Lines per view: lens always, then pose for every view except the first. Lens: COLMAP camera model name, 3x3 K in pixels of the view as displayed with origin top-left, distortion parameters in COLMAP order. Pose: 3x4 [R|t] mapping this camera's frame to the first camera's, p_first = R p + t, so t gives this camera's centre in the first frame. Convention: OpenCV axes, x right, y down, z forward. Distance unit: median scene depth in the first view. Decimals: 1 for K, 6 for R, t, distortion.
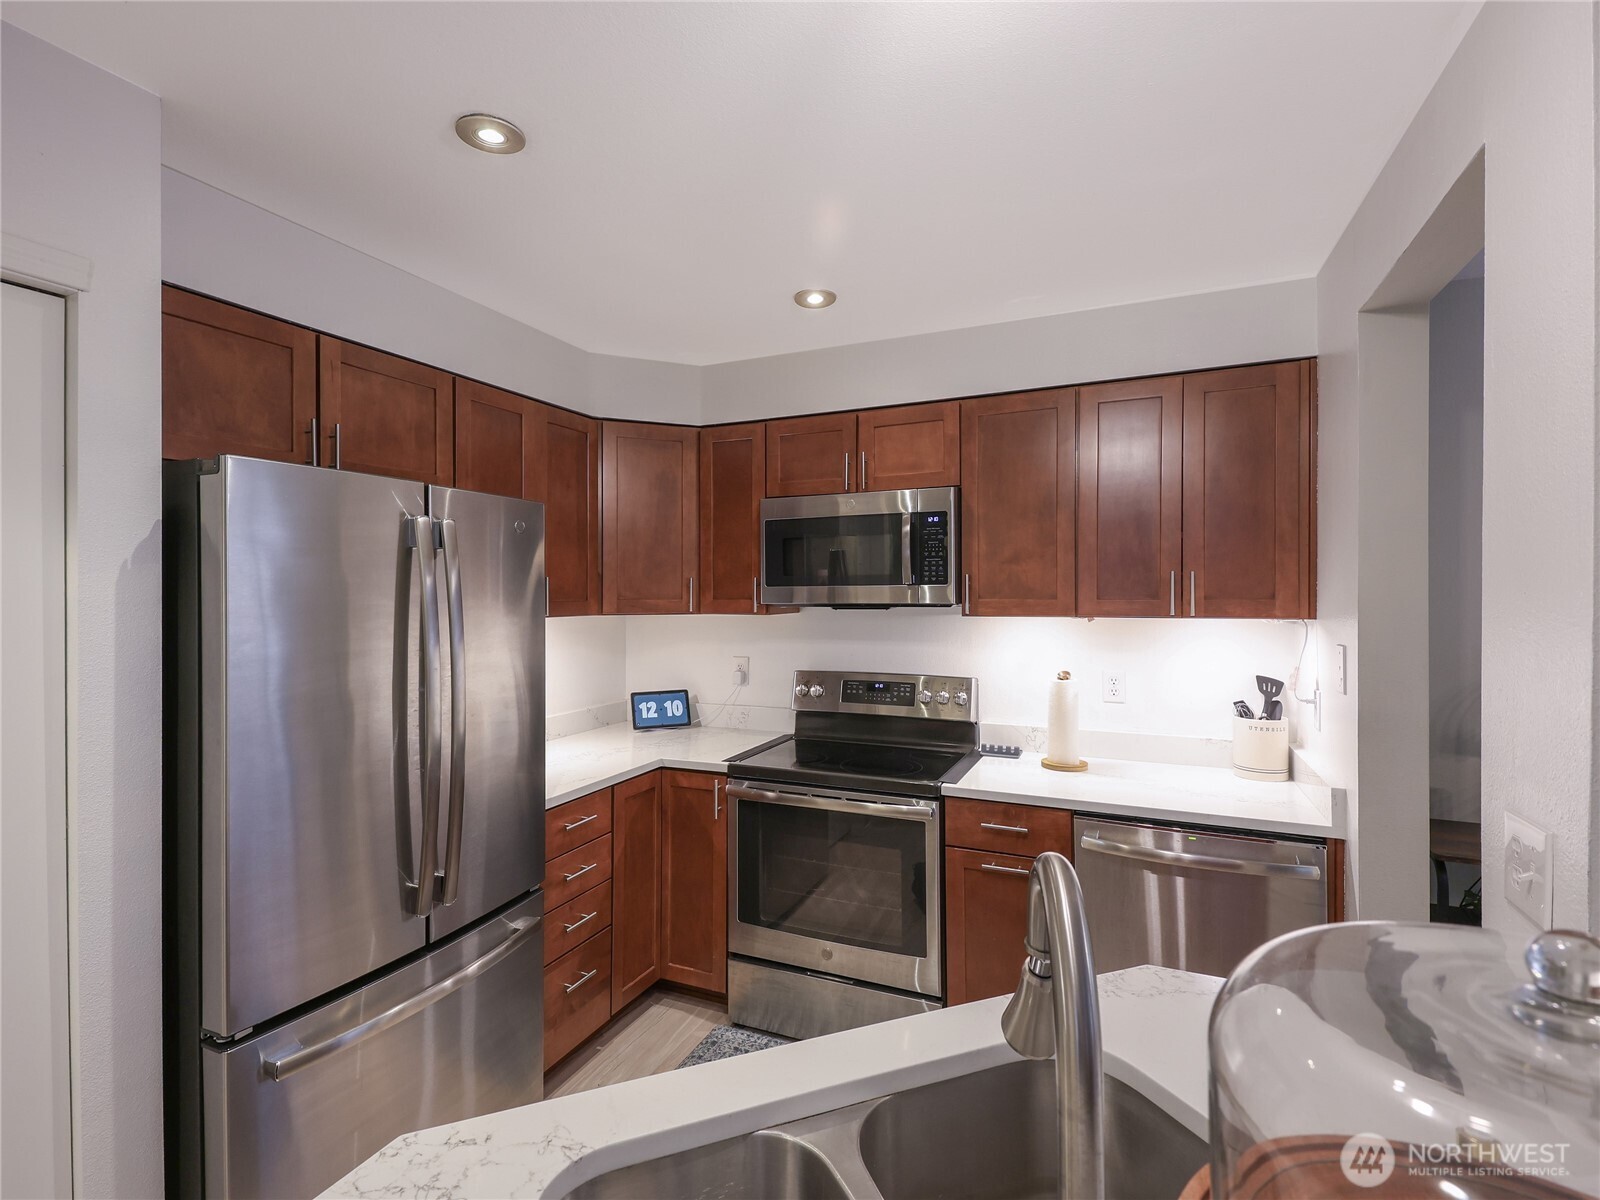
lens RADIAL K [[743.4, 0, 800.0], [0, 743.4, 600.0], [0, 0, 1]] dist [-0.012554, 0.000073]
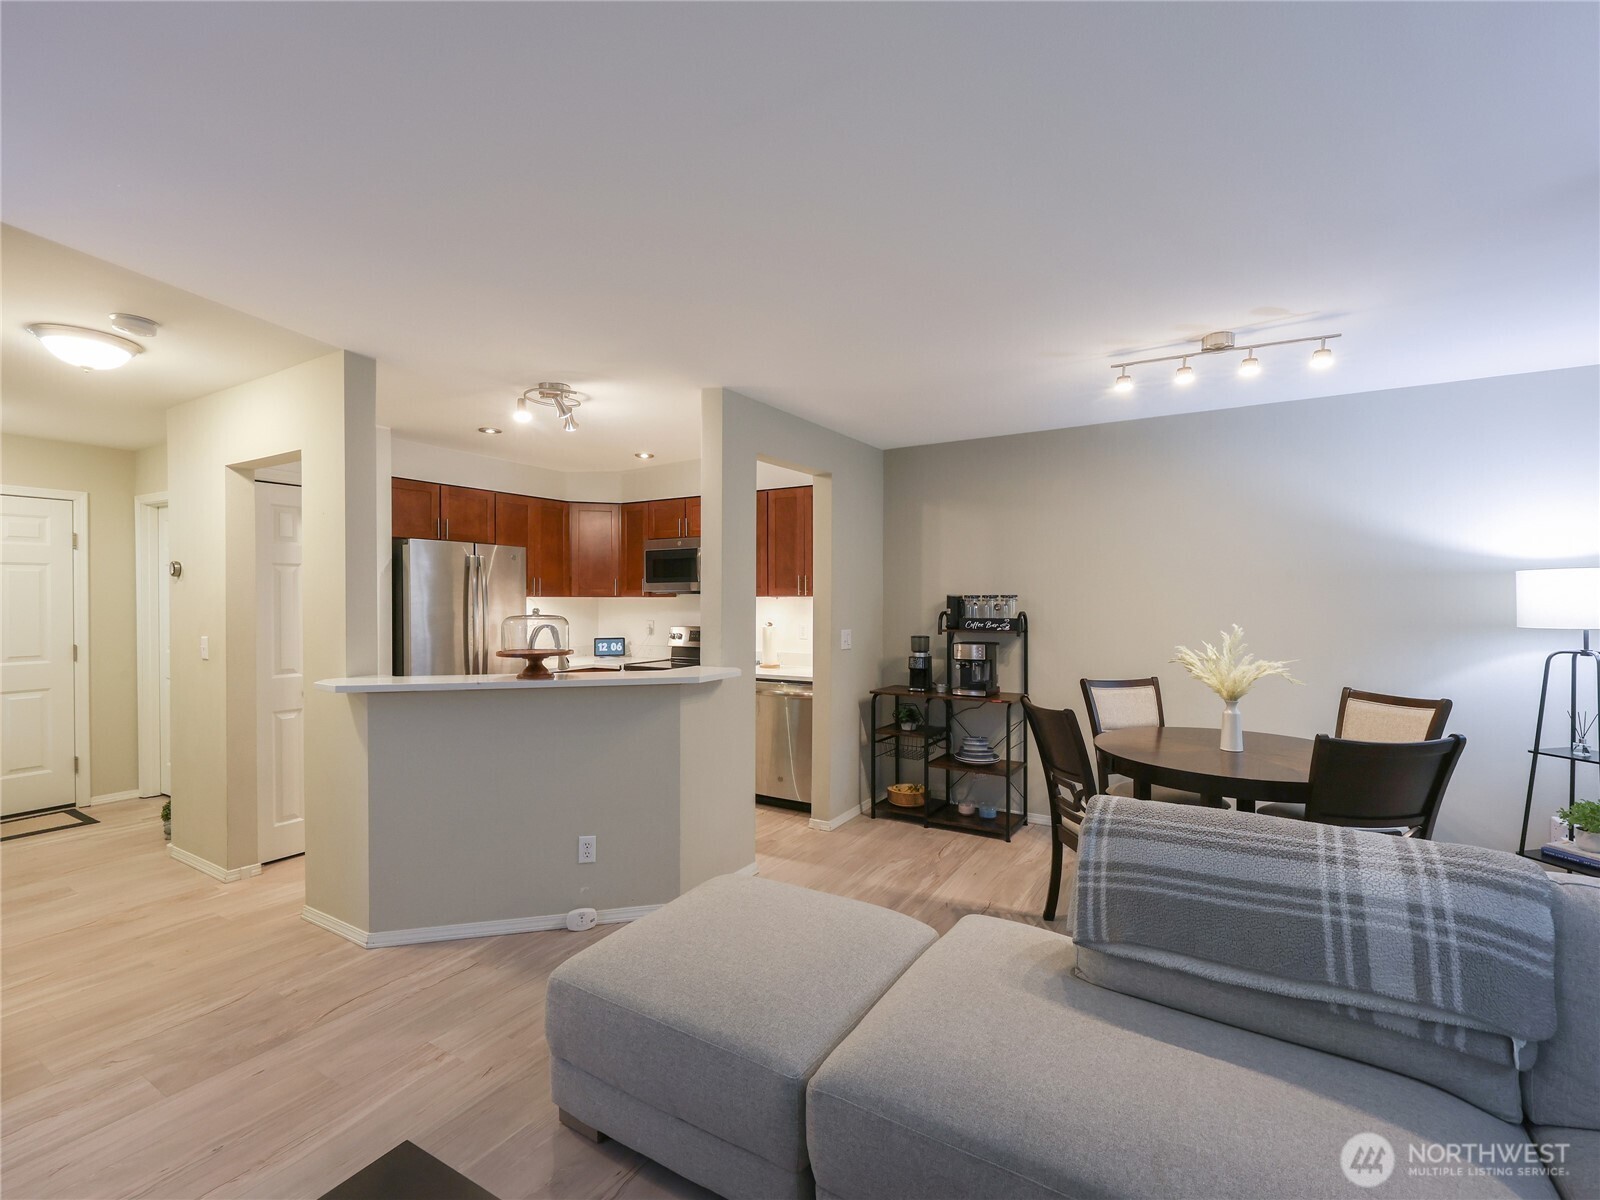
lens RADIAL K [[729.1, 0, 800.0], [0, 729.1, 600.0], [0, 0, 1]] dist [-0.002343, -0.000469]
pose [[0.989108, 0.004250, -0.147129, 0.663451], [-0.004711, 0.999985, -0.002786, 0.031861], [0.147115, 0.003448, 0.989113, -0.915204]]
